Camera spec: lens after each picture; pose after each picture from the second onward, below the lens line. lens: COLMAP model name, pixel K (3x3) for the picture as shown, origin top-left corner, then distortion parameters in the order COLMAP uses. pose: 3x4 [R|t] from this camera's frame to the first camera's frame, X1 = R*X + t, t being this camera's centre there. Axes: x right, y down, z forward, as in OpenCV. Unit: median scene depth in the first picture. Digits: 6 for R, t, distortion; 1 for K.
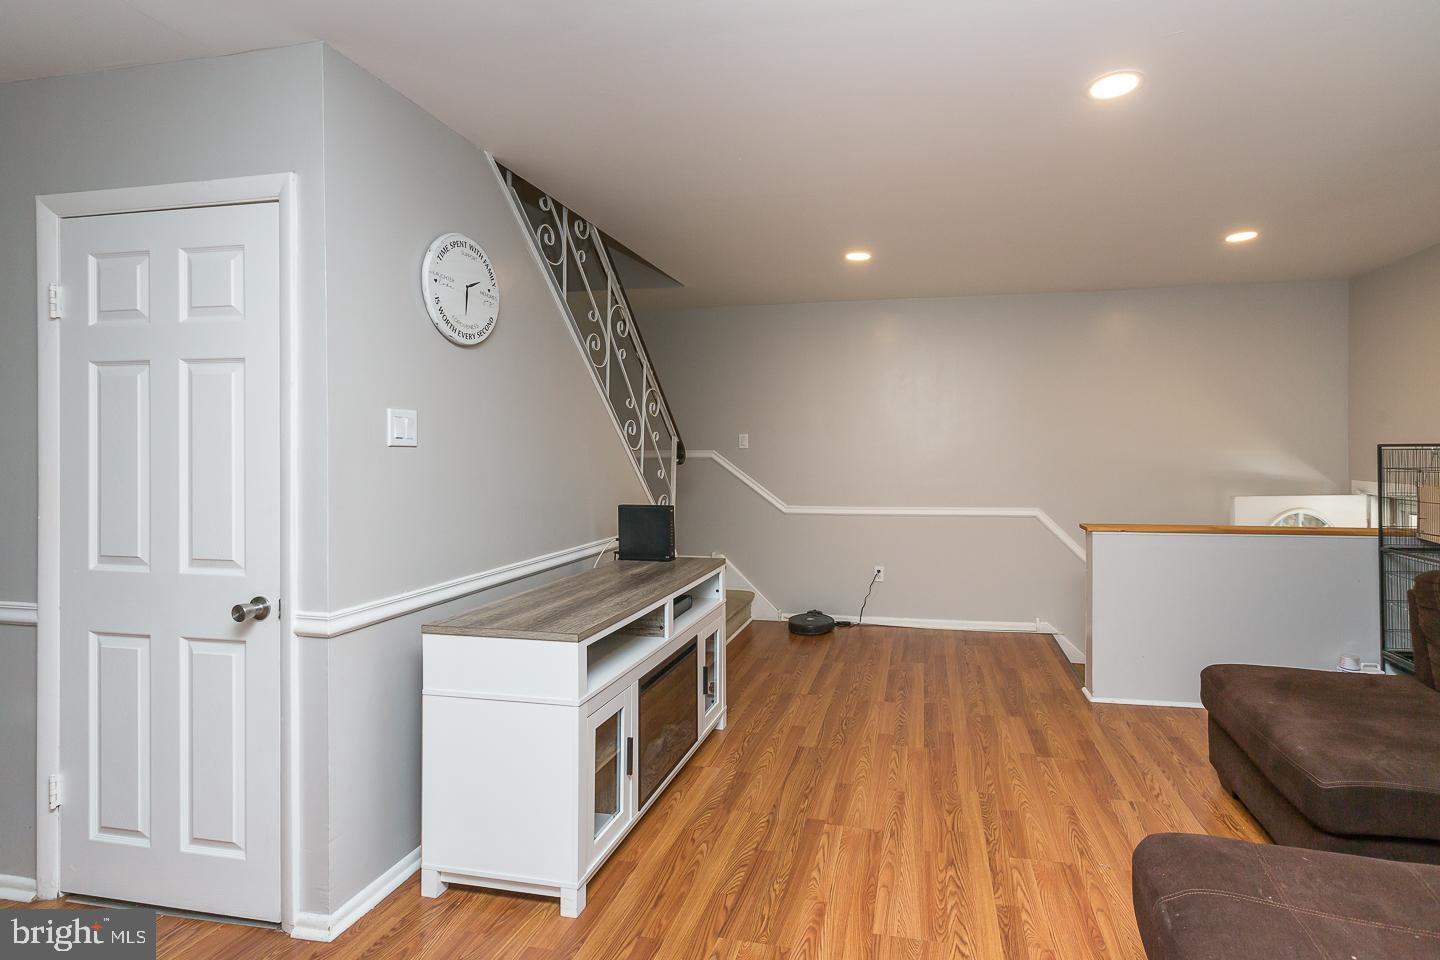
lens RADIAL K [[695.9, 0, 842.6], [0, 695.9, 449.0], [0, 0, 1]] dist [0.004764, 0.000450]
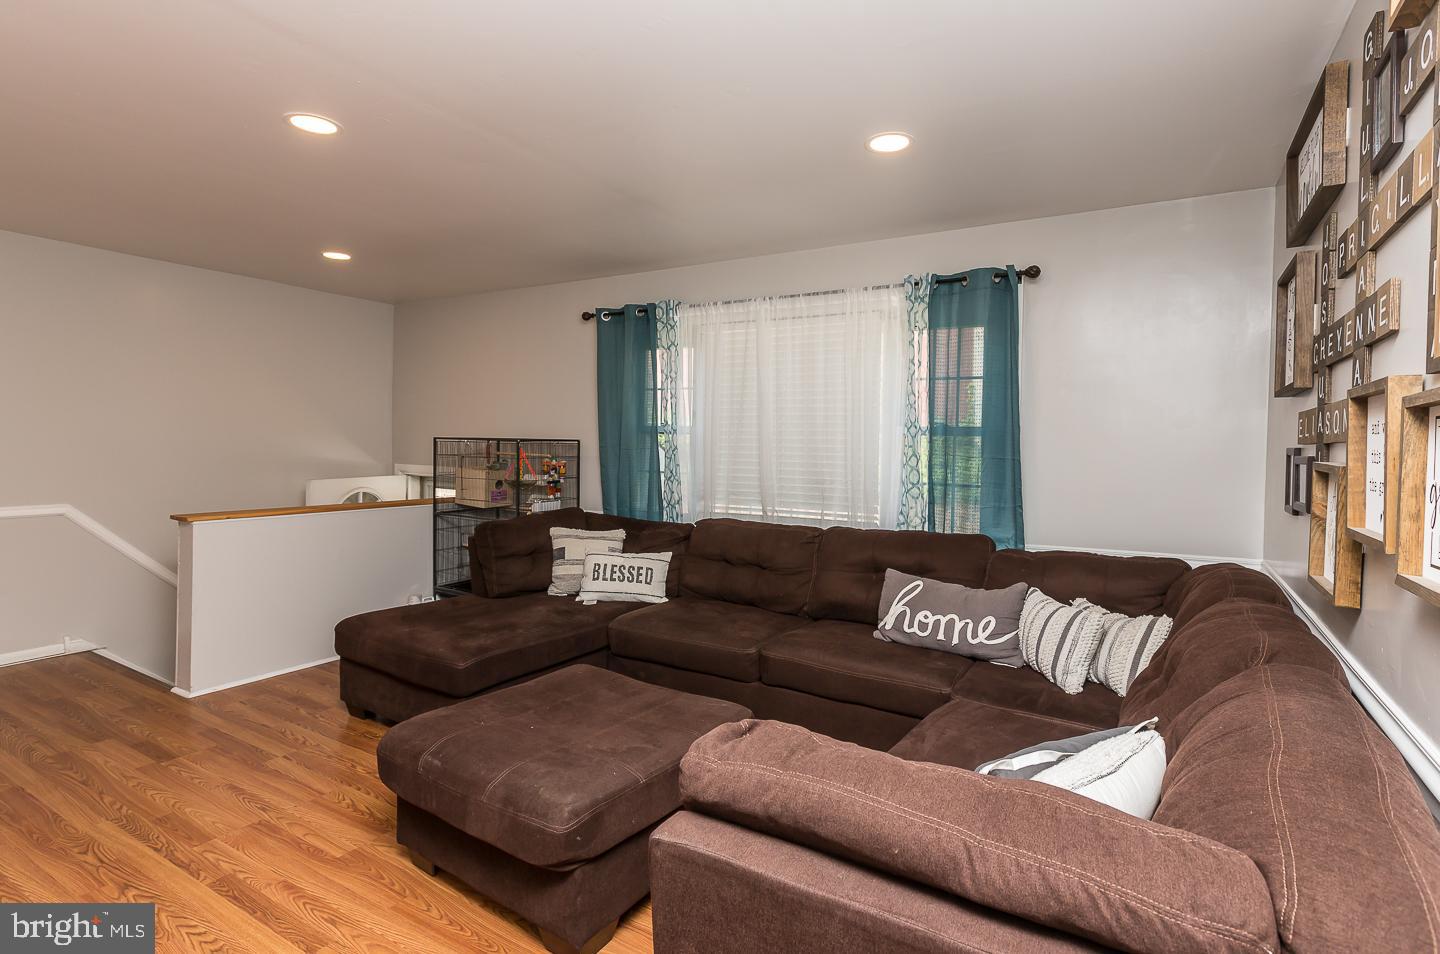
lens RADIAL K [[675.0, 0, 726.3], [0, 675.0, 448.4], [0, 0, 1]] dist [0.002689, 0.000342]
pose [[0.386213, 0.002291, 0.922407, -0.277882], [-0.022668, 0.999718, 0.007008, -0.007778], [-0.922131, -0.023615, 0.386156, -0.050068]]
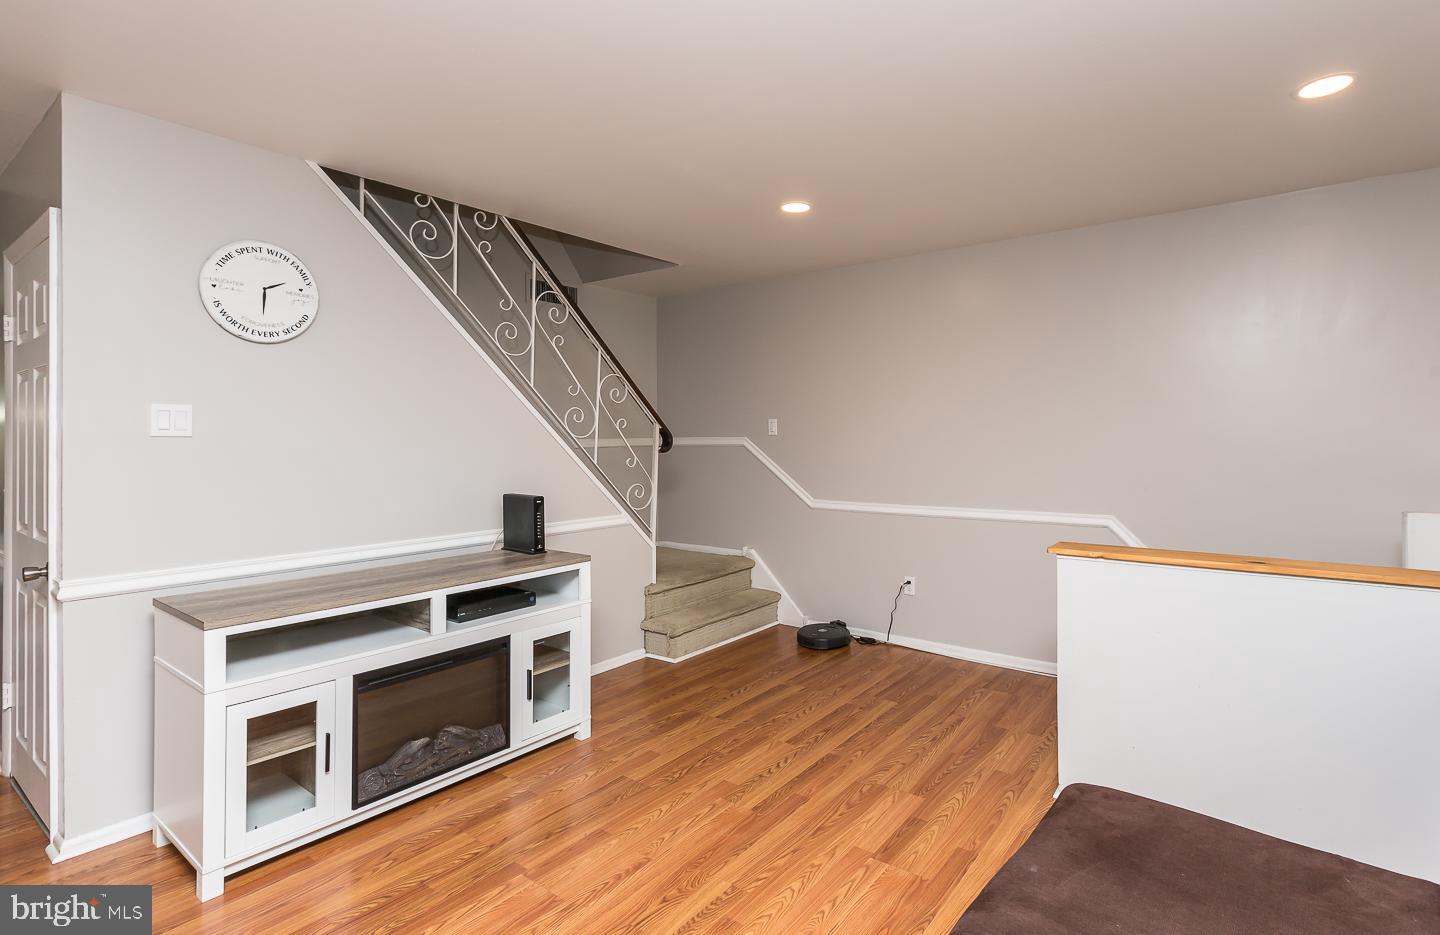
lens RADIAL K [[726.5, 0, 787.7], [0, 726.5, 433.7], [0, 0, 1]] dist [-0.001270, -0.000903]
pose [[0.894612, -0.003839, -0.446826, 0.559105], [0.003823, 0.999992, -0.000939, -0.002653], [0.446827, -0.000868, 0.894620, 0.287637]]
